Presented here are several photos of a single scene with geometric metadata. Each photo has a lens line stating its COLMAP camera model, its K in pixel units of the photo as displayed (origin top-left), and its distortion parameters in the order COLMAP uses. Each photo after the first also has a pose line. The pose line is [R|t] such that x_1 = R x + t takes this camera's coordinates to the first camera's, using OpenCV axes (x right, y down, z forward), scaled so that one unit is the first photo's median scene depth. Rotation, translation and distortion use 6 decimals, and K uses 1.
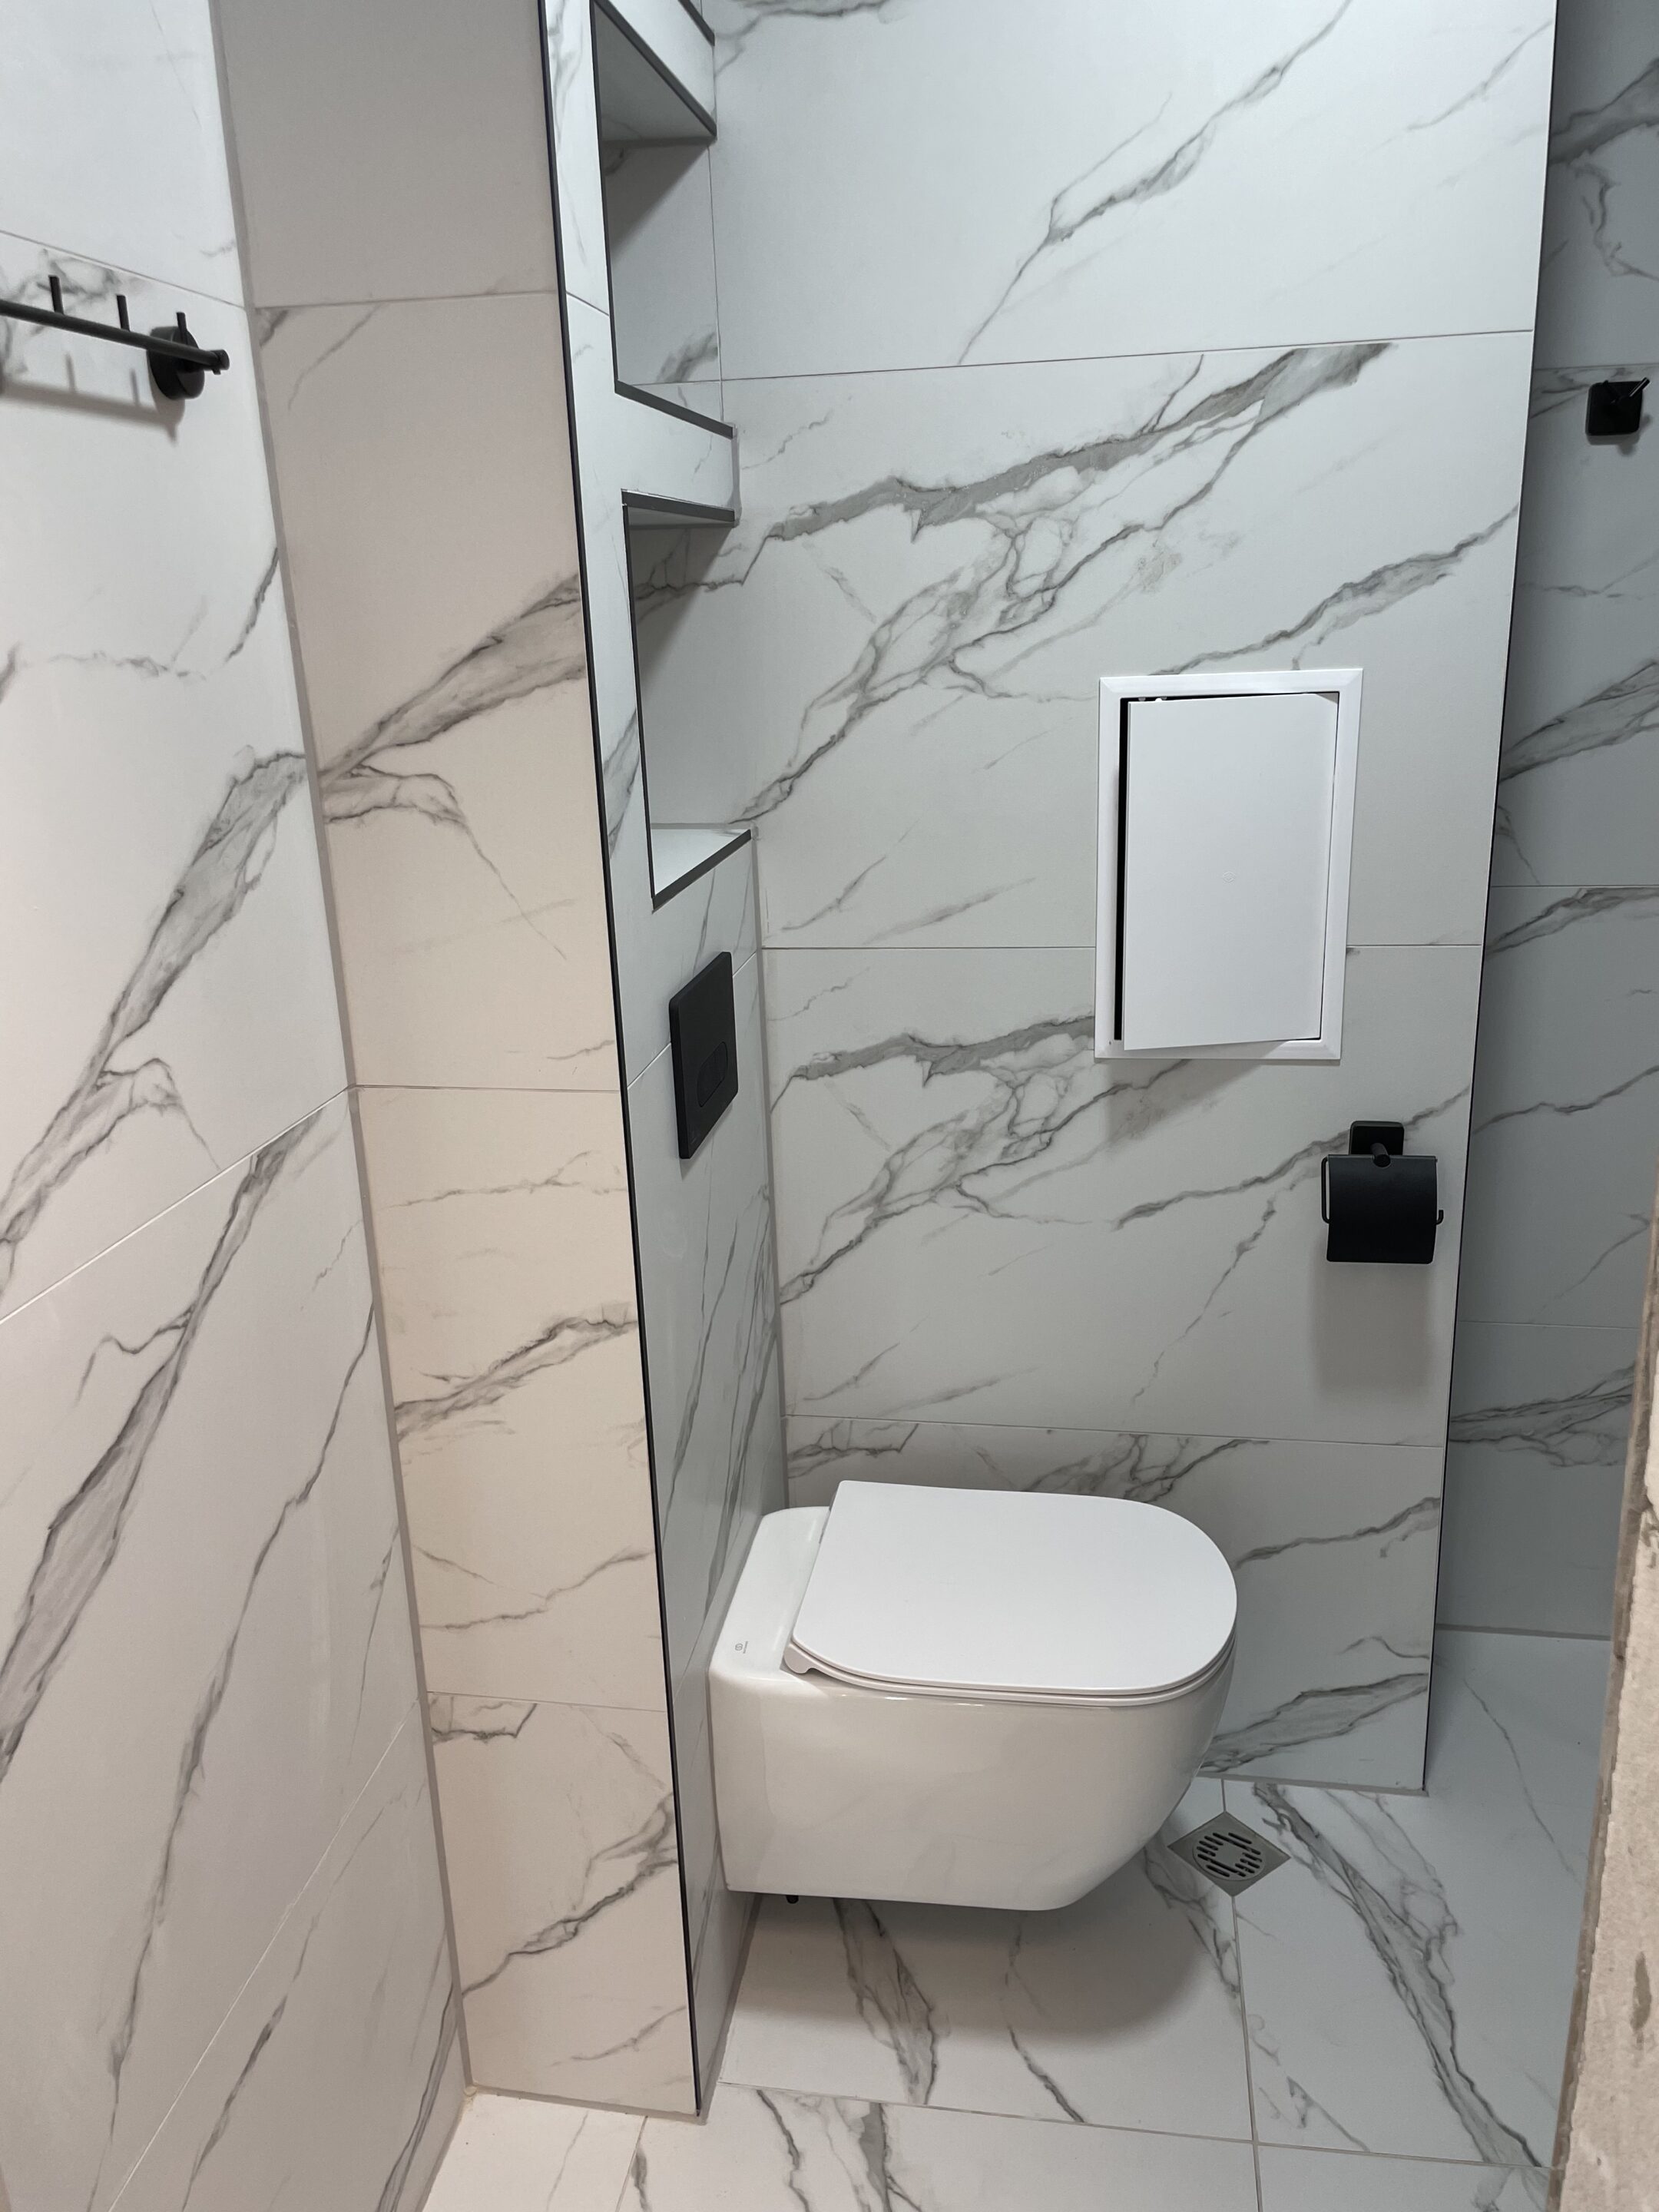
lens RADIAL K [[1666.3, 0, 837.3], [0, 1666.3, 1093.2], [0, 0, 1]] dist [0.091641, -0.124477]
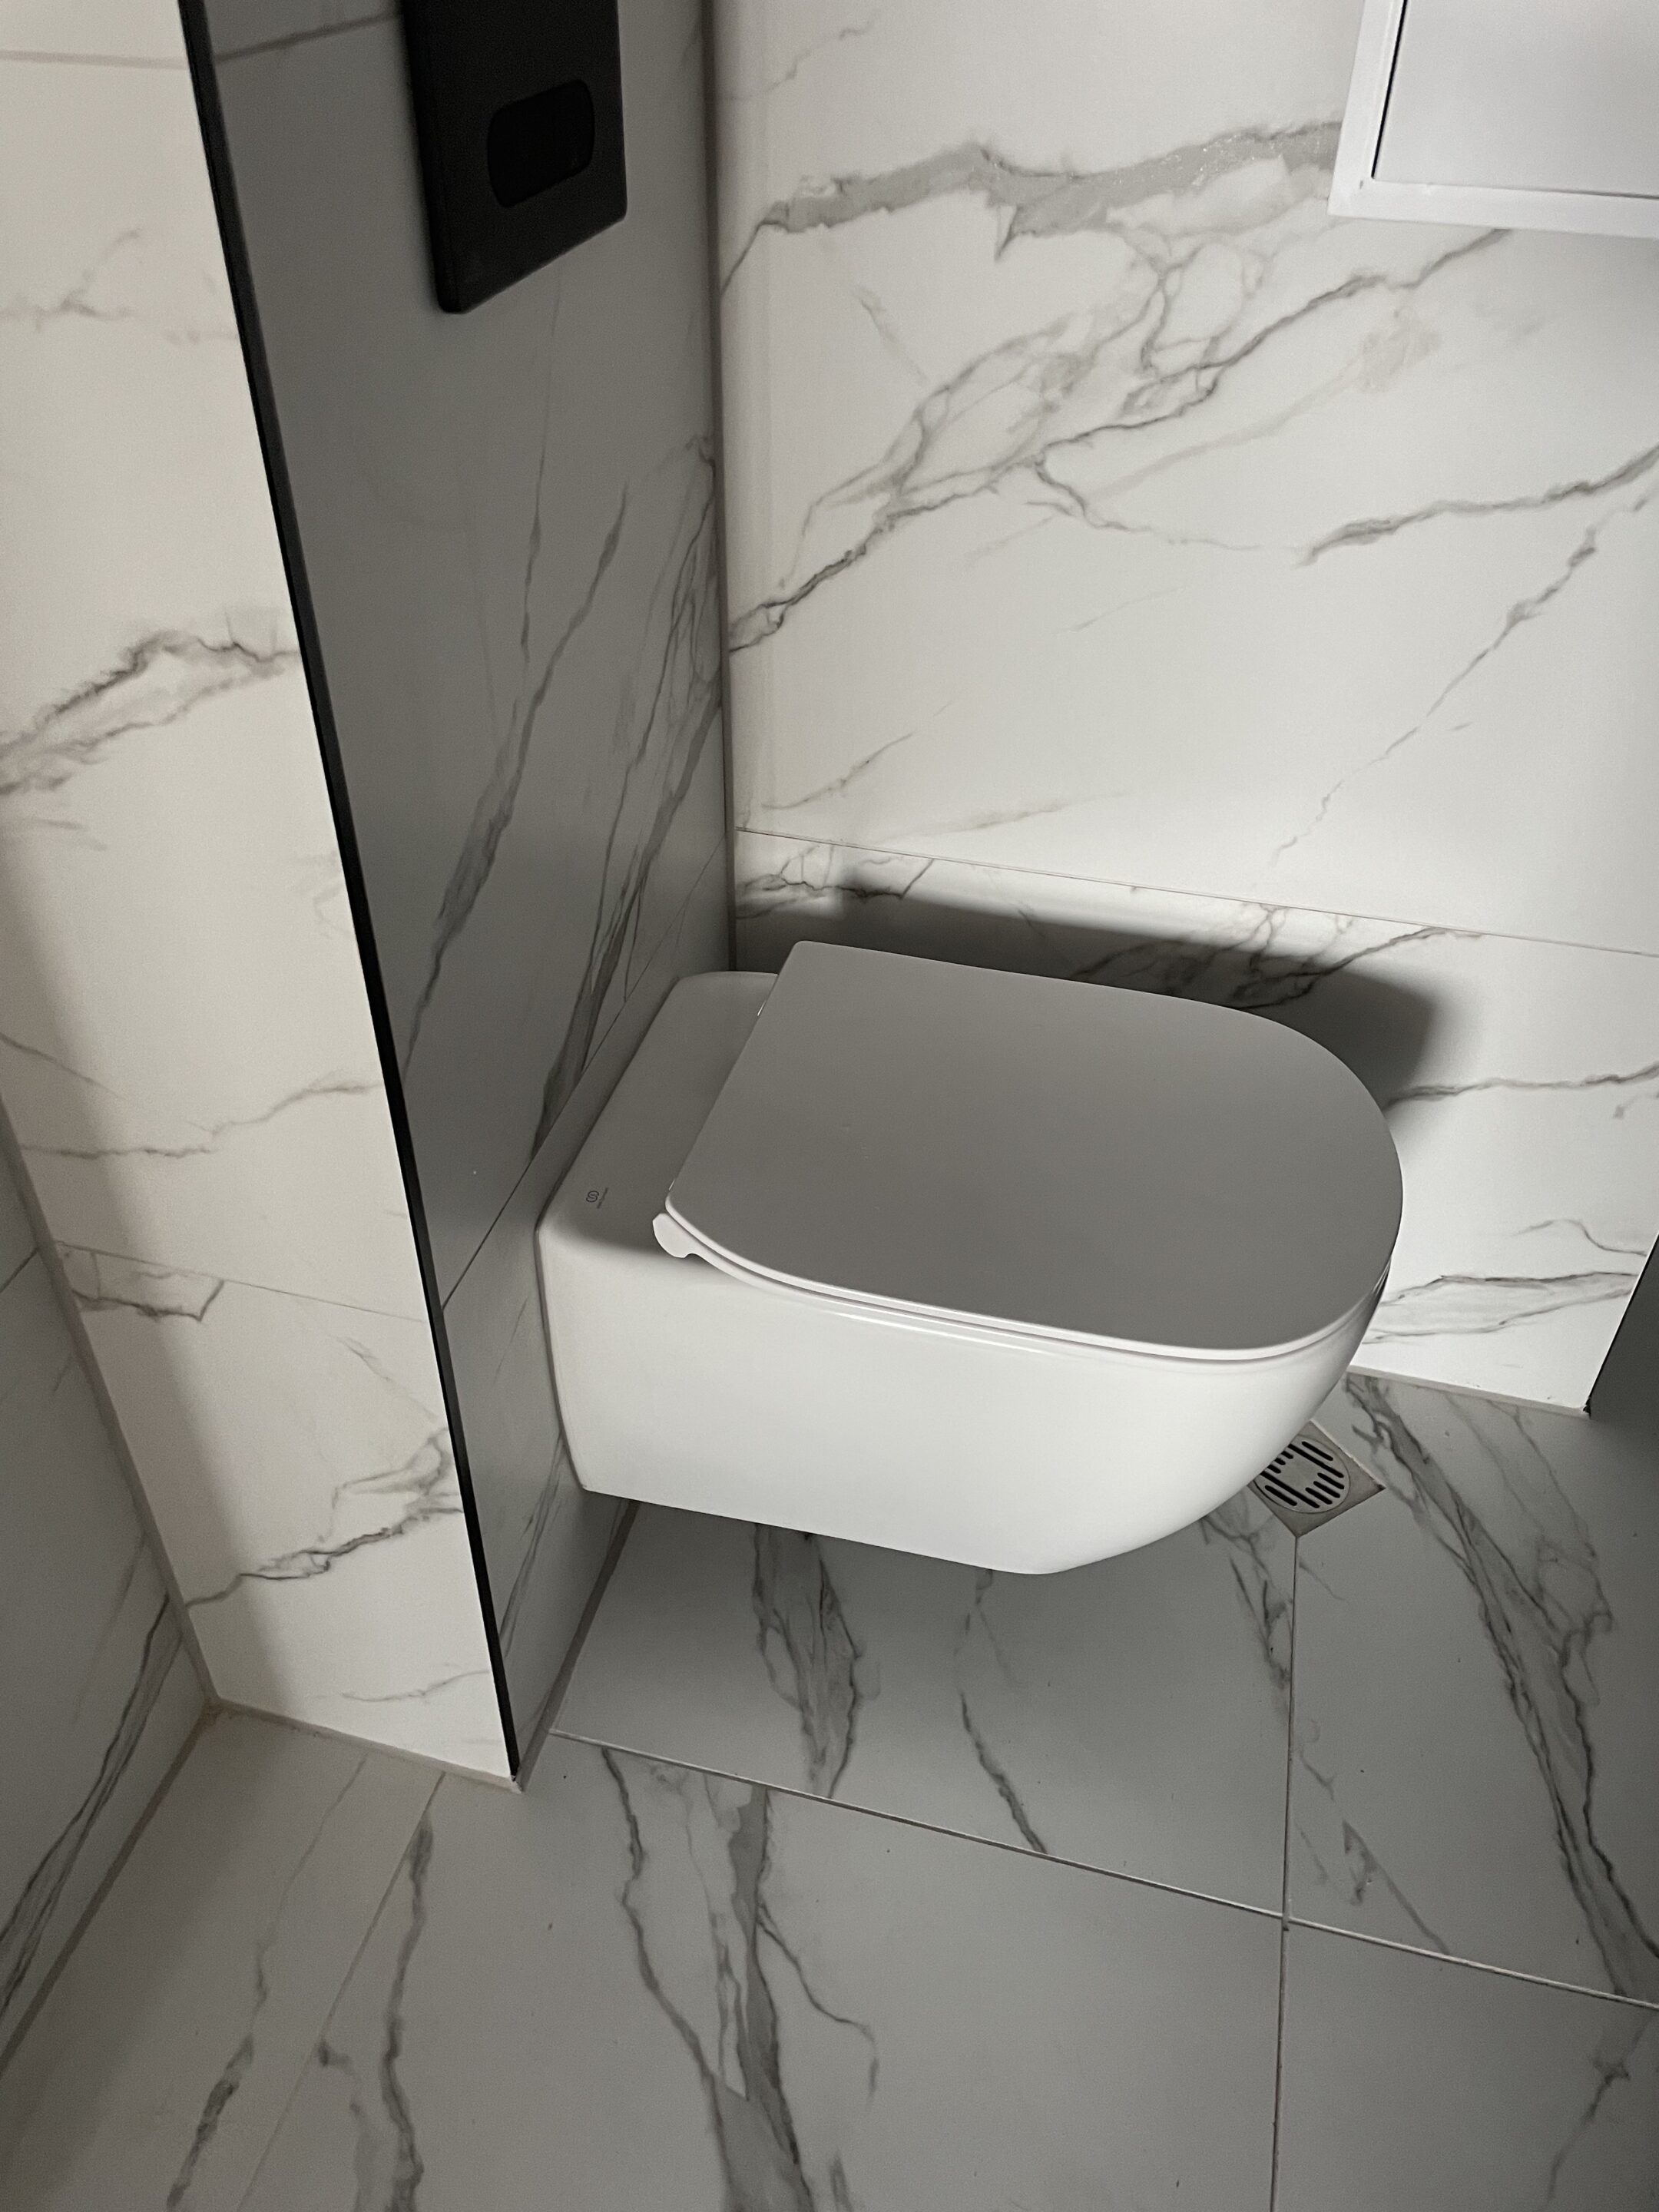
lens RADIAL K [[1666.3, 0, 837.3], [0, 1666.3, 1093.2], [0, 0, 1]] dist [0.091641, -0.124477]
pose [[0.994900, 0.094641, -0.034894, 0.047989], [-0.075092, 0.925895, 0.370242, 0.050437], [0.067348, -0.365734, 0.928280, 0.410154]]
